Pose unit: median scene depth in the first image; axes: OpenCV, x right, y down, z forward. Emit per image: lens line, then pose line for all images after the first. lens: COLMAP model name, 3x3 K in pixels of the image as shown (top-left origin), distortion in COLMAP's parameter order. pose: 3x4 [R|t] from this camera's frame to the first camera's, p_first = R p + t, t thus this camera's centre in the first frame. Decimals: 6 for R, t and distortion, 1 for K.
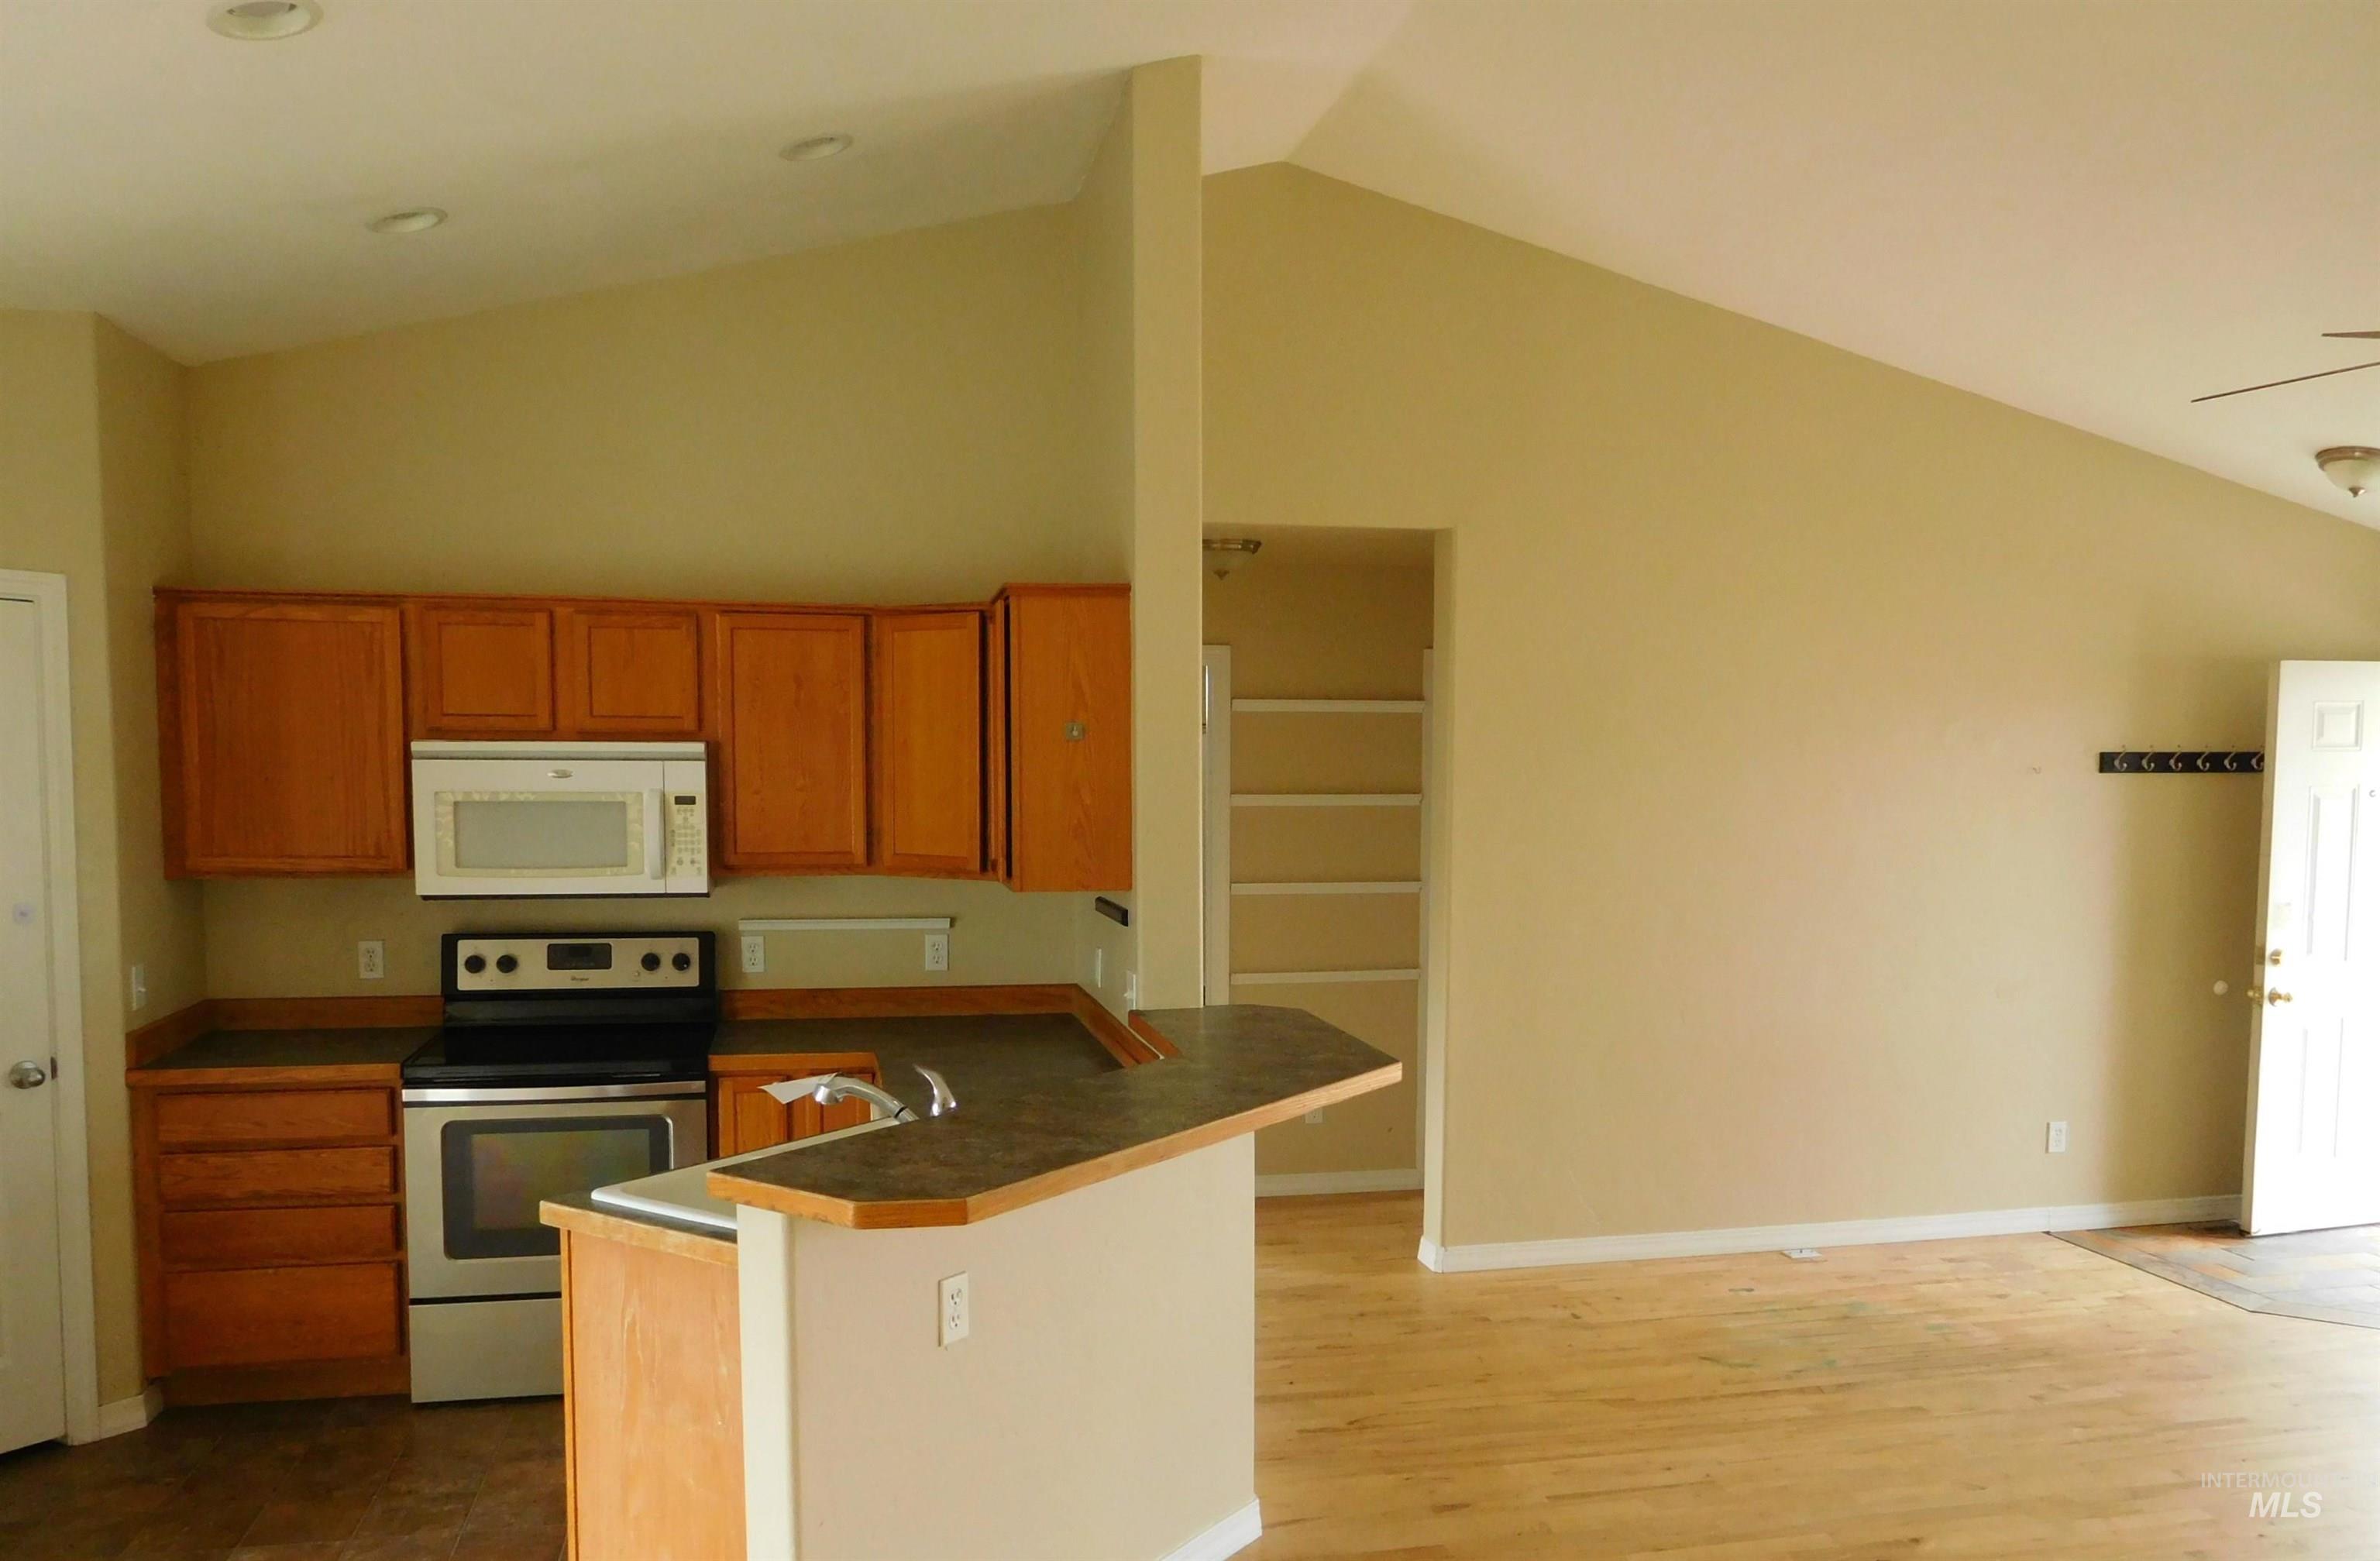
lens RADIAL K [[1788.2, 0, 1186.8], [0, 1788.2, 905.7], [0, 0, 1]] dist [-0.016033, -0.005322]
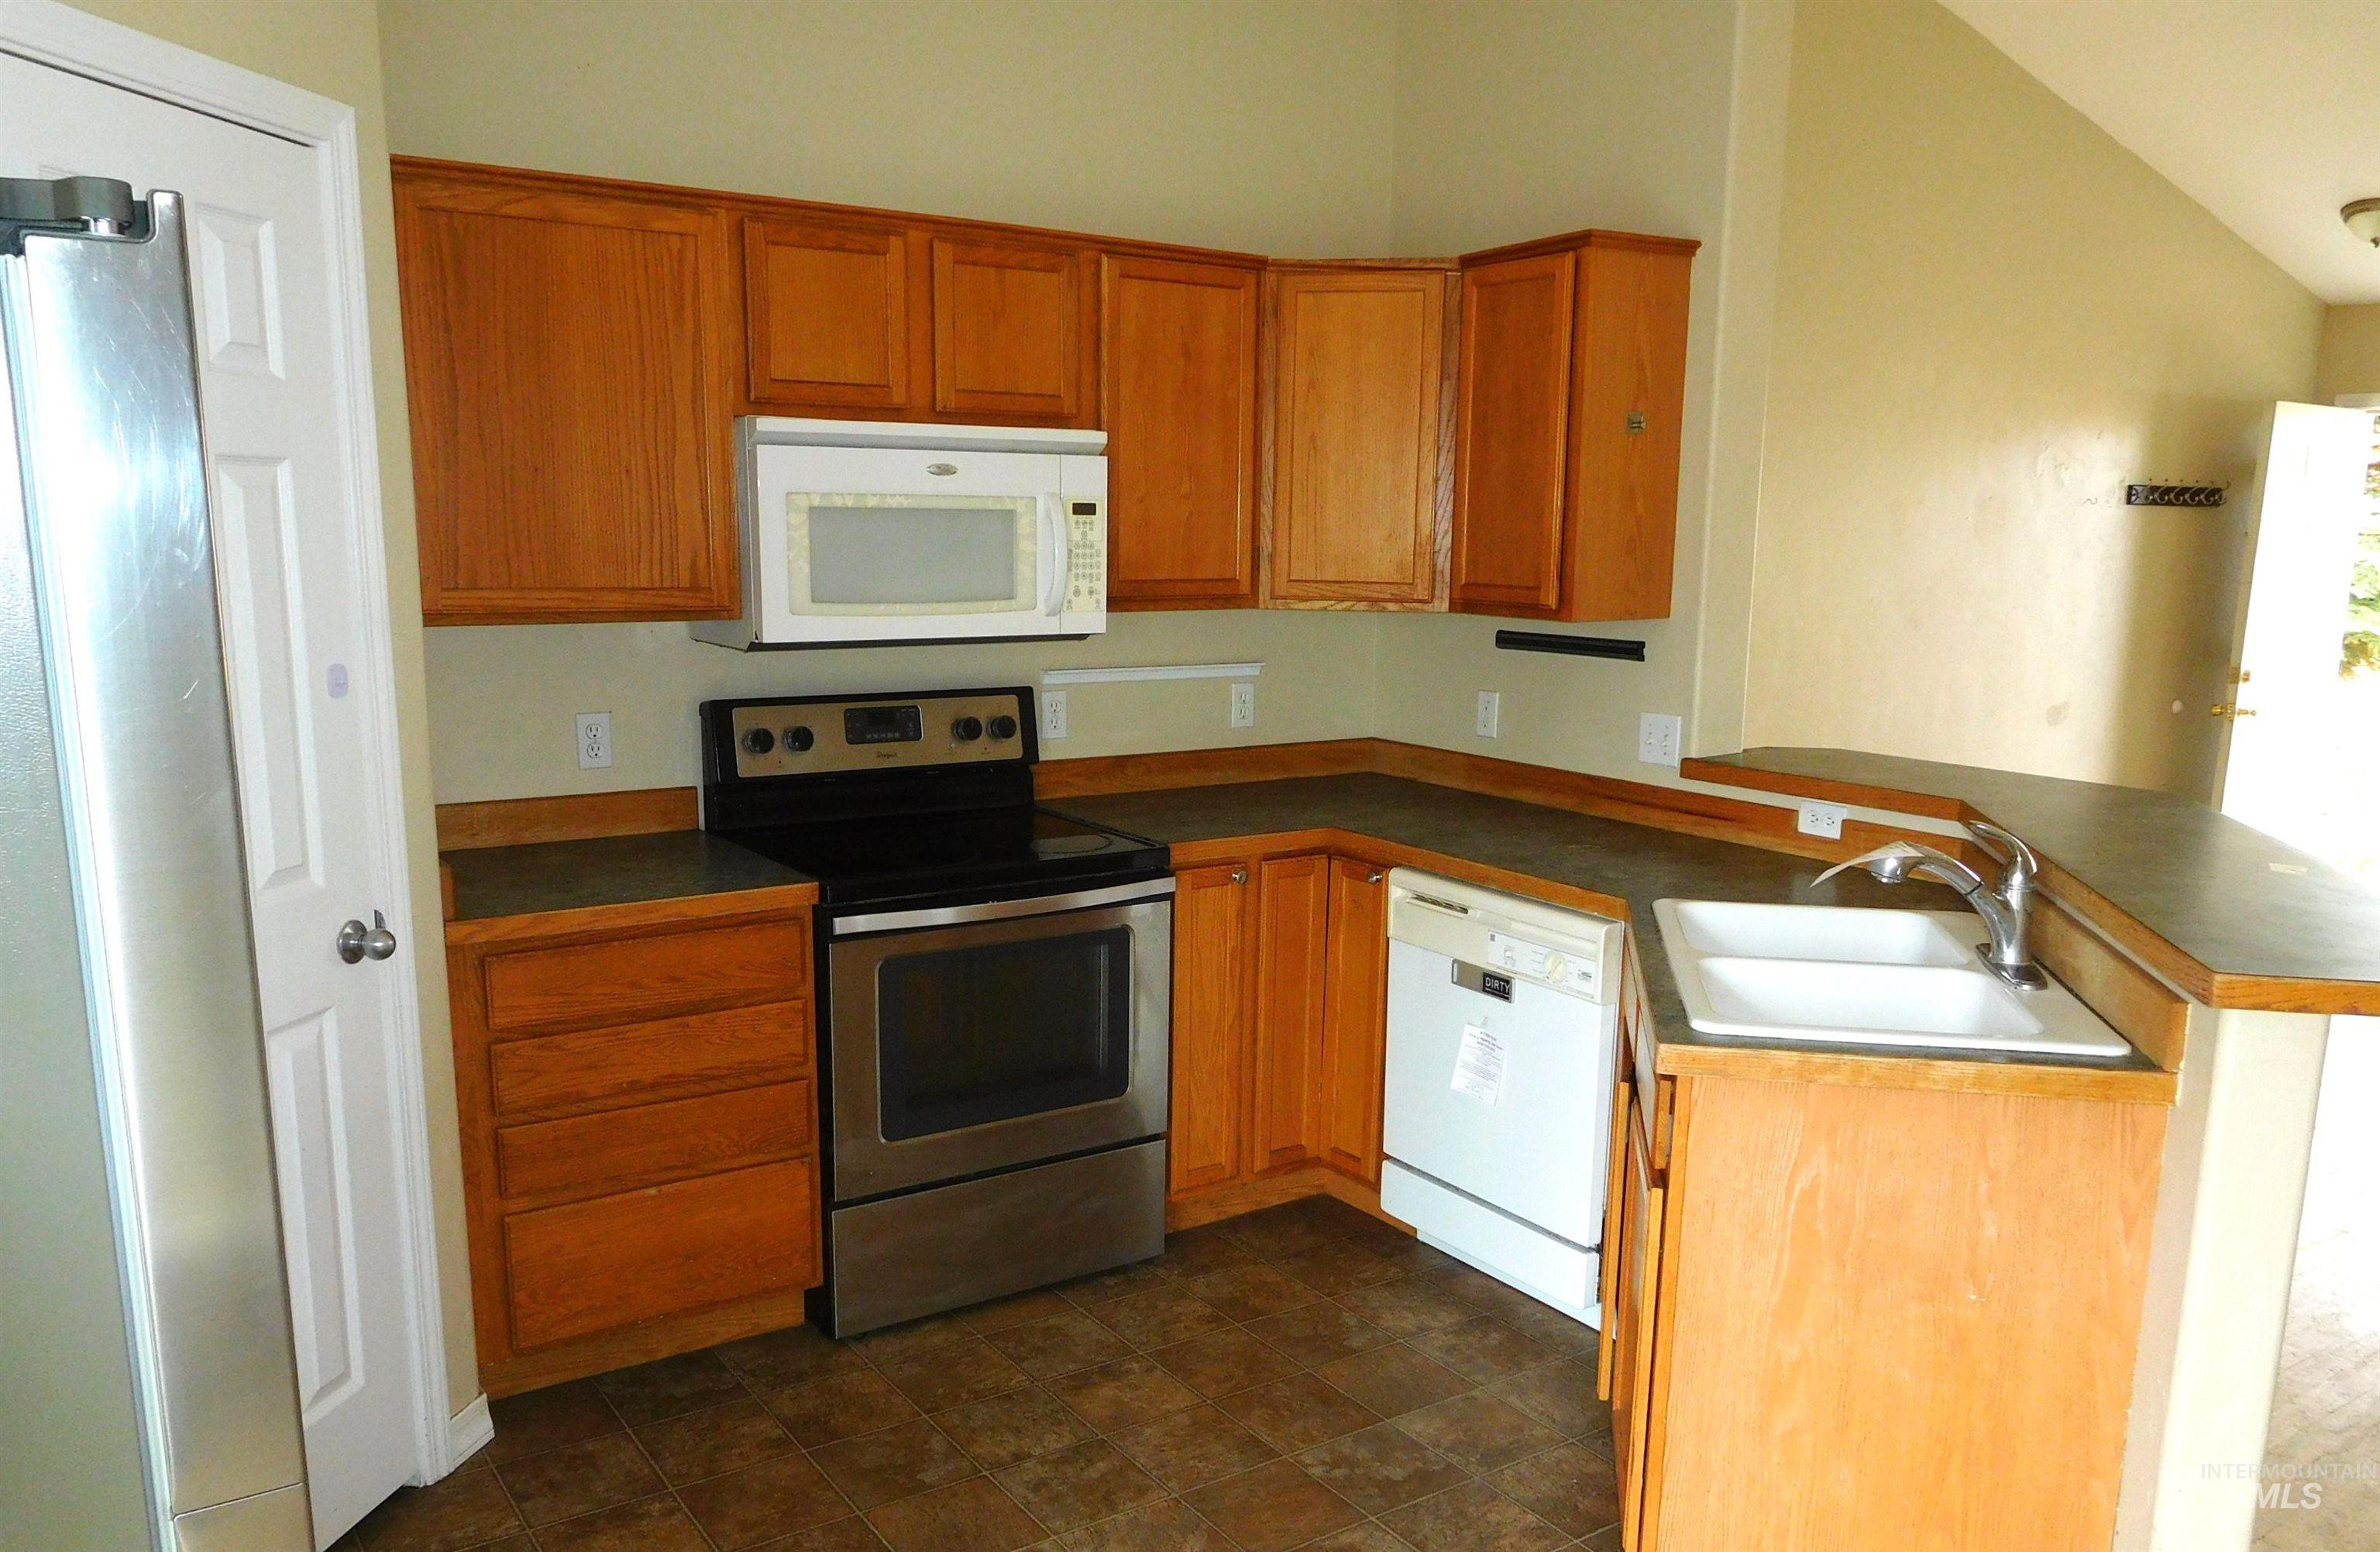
lens RADIAL K [[1788.4, 0, 1186.8], [0, 1788.4, 901.2], [0, 0, 1]] dist [-0.016033, -0.005322]
pose [[0.926719, -0.073692, 0.368459, -0.532827], [0.025548, 0.990668, 0.133879, 0.004946], [-0.374886, -0.114655, 0.919954, 0.274769]]
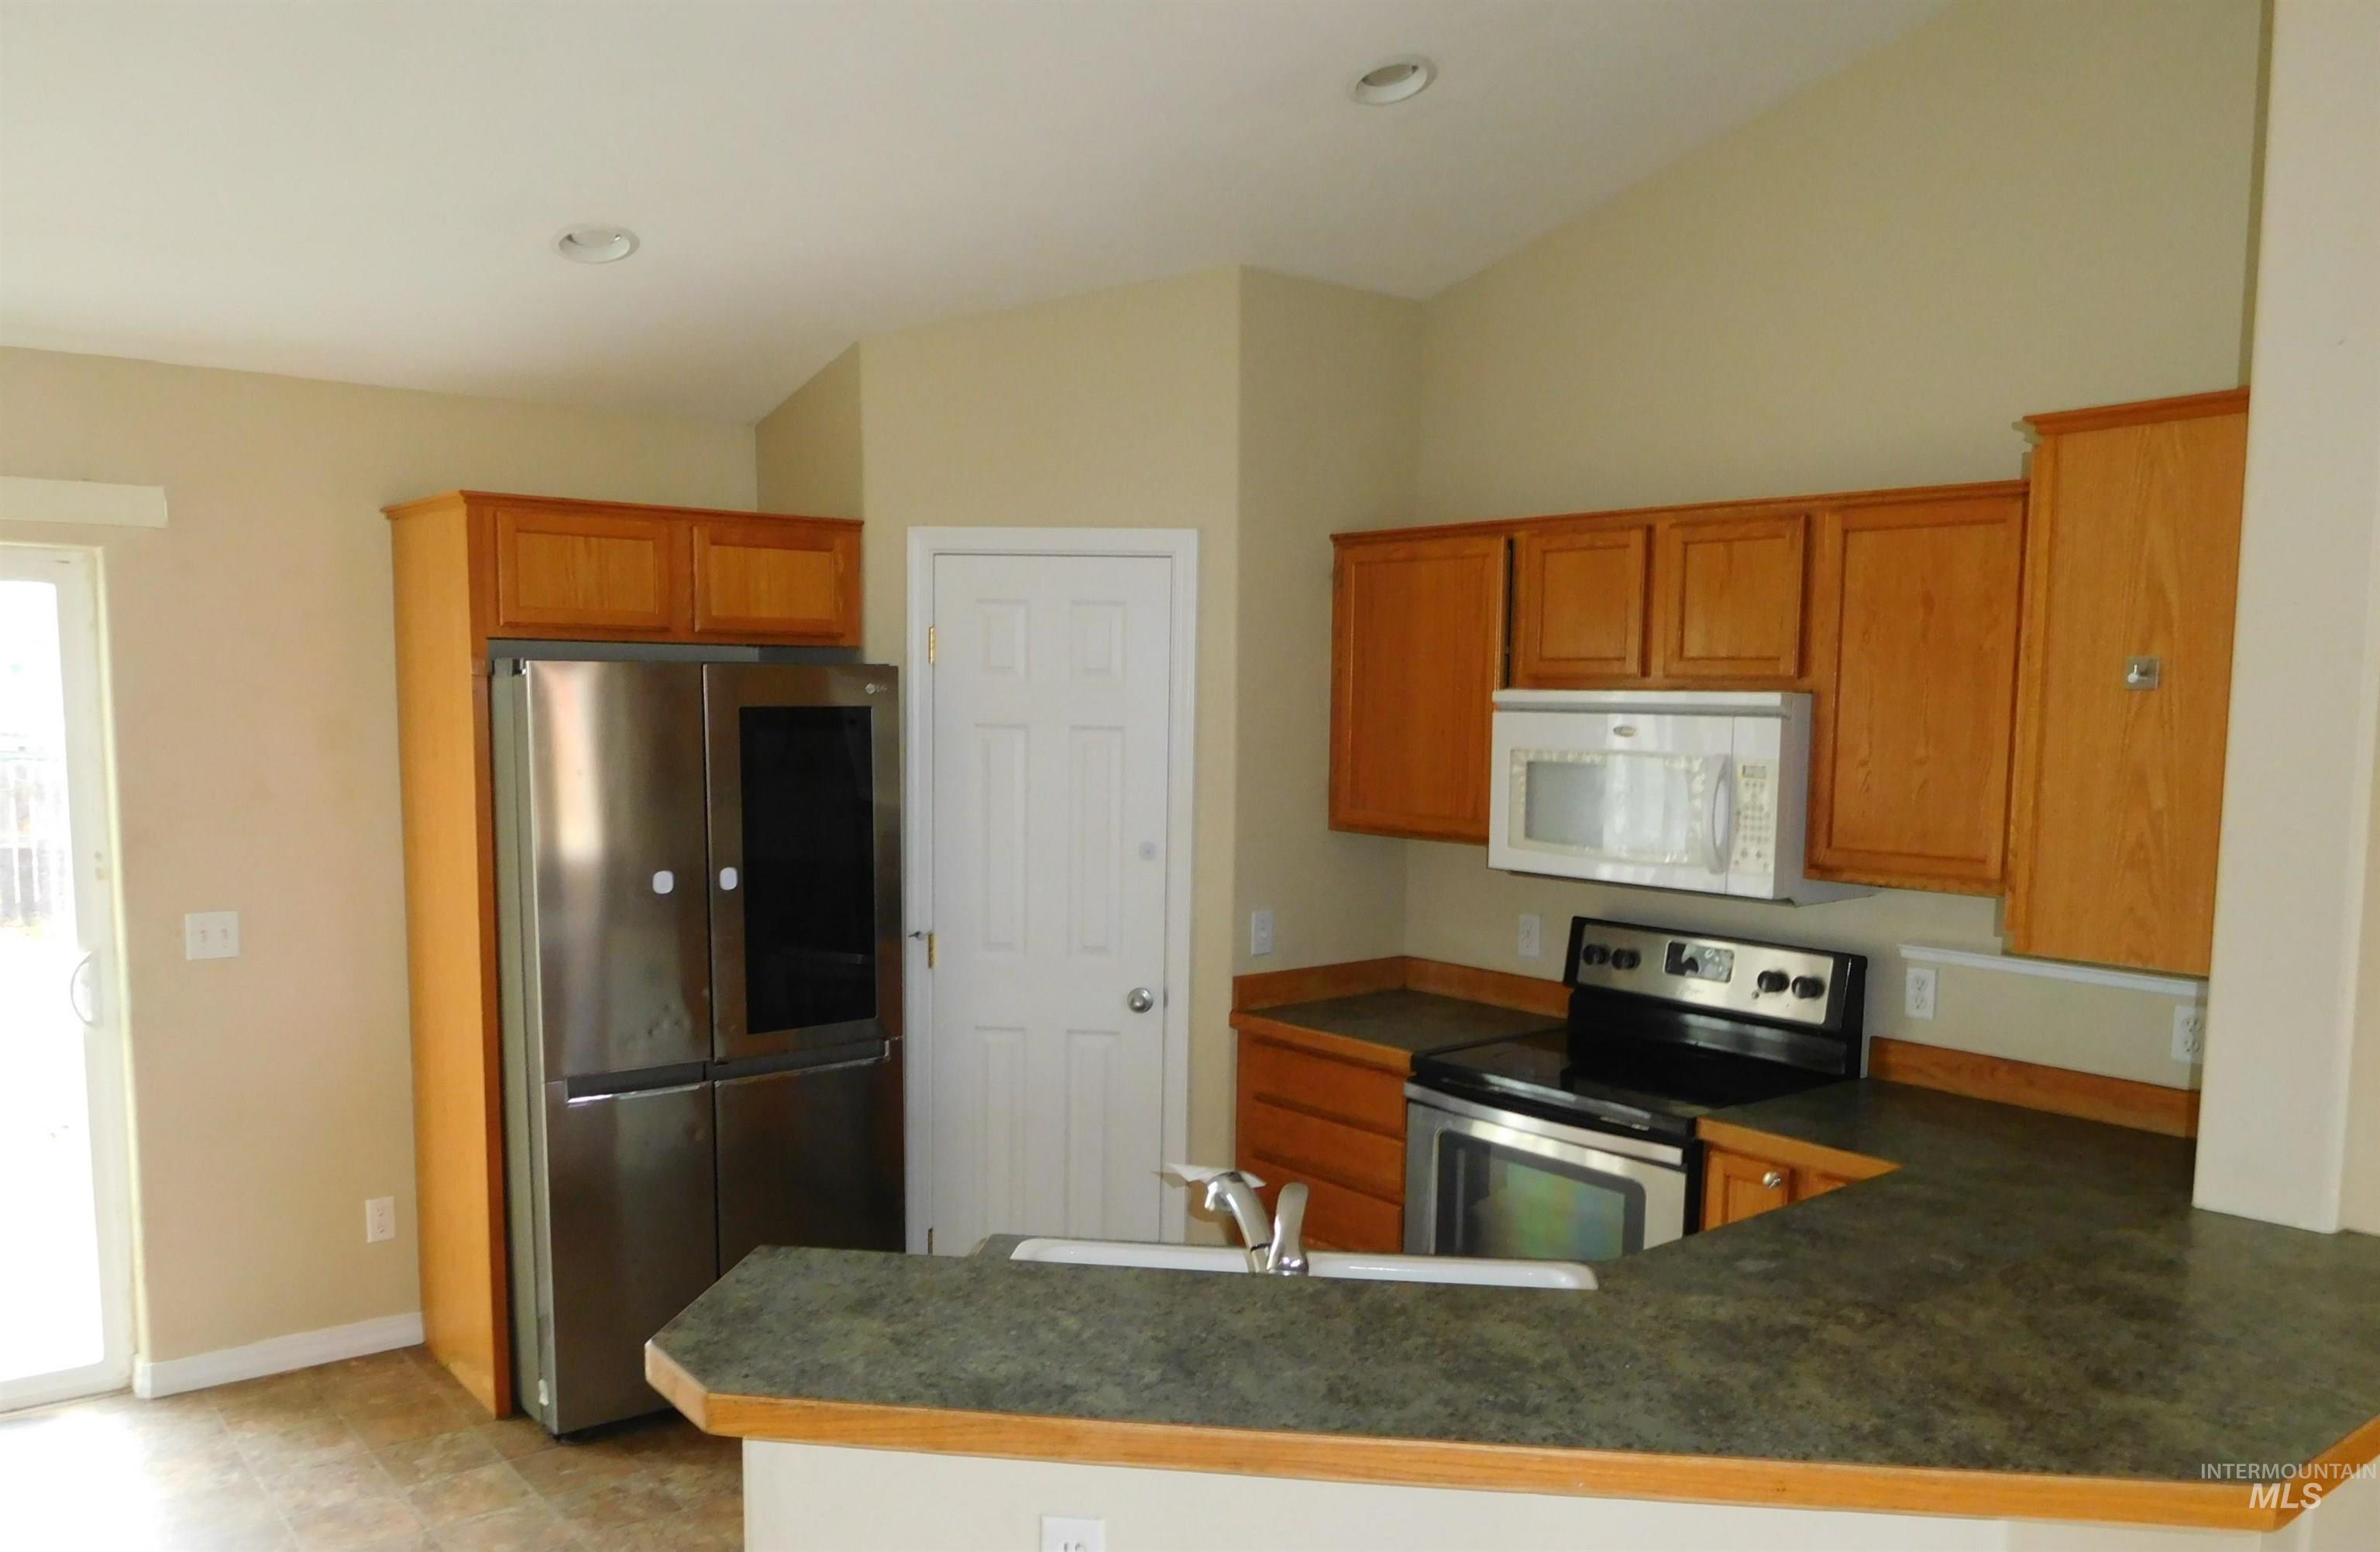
lens RADIAL K [[1788.4, 0, 1186.8], [0, 1788.4, 901.2], [0, 0, 1]] dist [-0.016033, -0.005322]
pose [[0.452008, 0.104796, -0.885837, 0.274311], [-0.083542, 0.993683, 0.074926, -0.041472], [0.888093, 0.040138, 0.457907, 0.457472]]
